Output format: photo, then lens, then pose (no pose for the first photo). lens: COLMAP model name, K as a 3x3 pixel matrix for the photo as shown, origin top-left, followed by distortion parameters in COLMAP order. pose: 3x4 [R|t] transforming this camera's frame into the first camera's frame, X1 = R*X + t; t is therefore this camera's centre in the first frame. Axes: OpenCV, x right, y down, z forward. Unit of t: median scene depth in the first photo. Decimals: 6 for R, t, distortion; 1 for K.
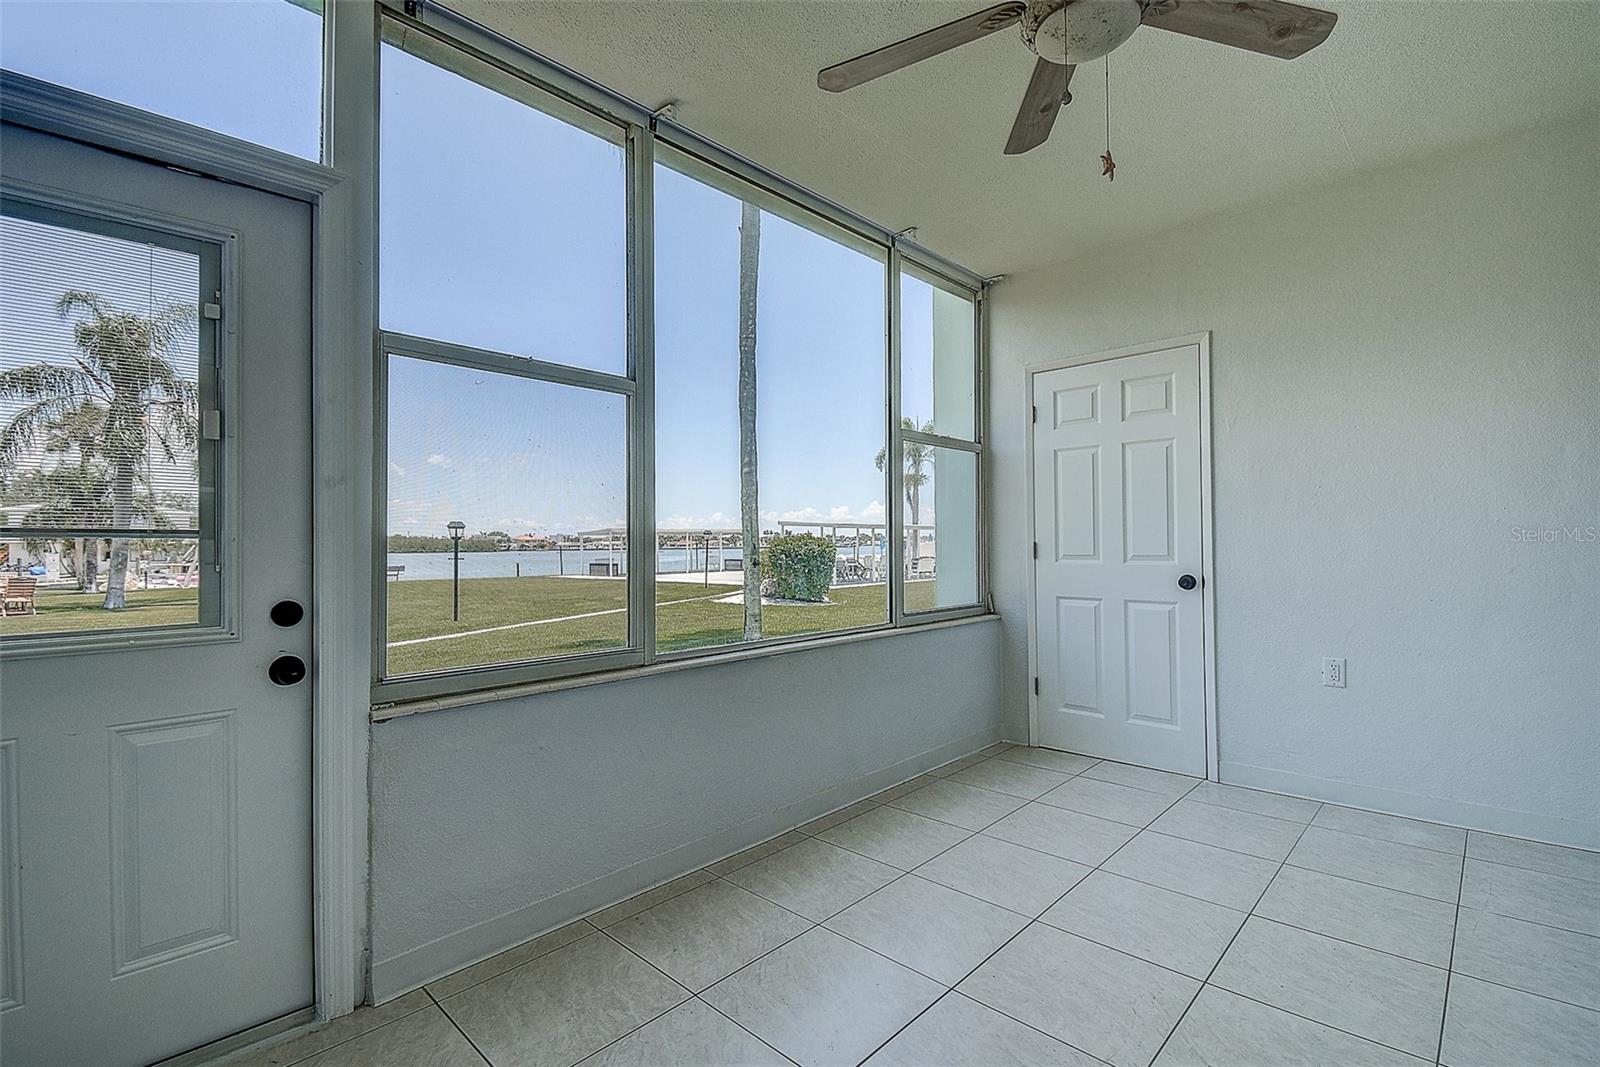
lens RADIAL K [[720.8, 0, 799.9], [0, 720.8, 531.0], [0, 0, 1]] dist [0.030298, -0.024721]
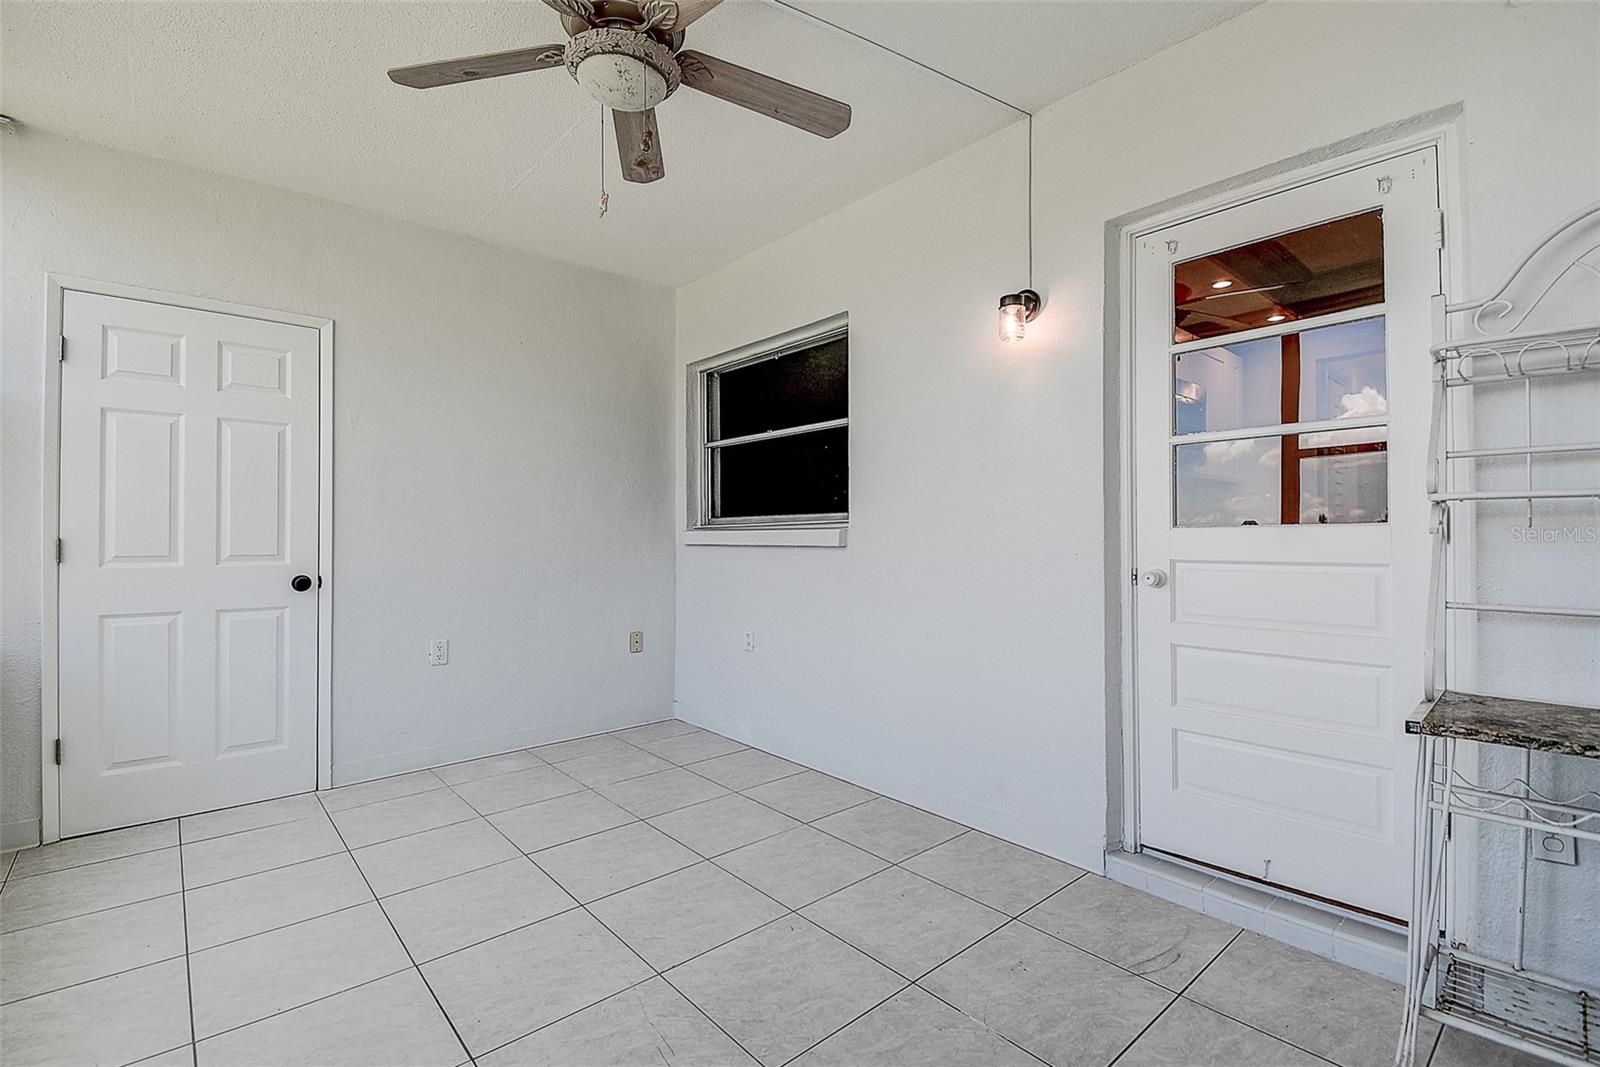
lens RADIAL K [[720.8, 0, 799.9], [0, 720.8, 531.0], [0, 0, 1]] dist [0.030298, -0.024721]
pose [[0.079929, 0.021301, 0.996573, -0.337879], [-0.018868, 0.999625, -0.019852, 0.010602], [-0.996622, -0.017216, 0.080301, 0.299874]]
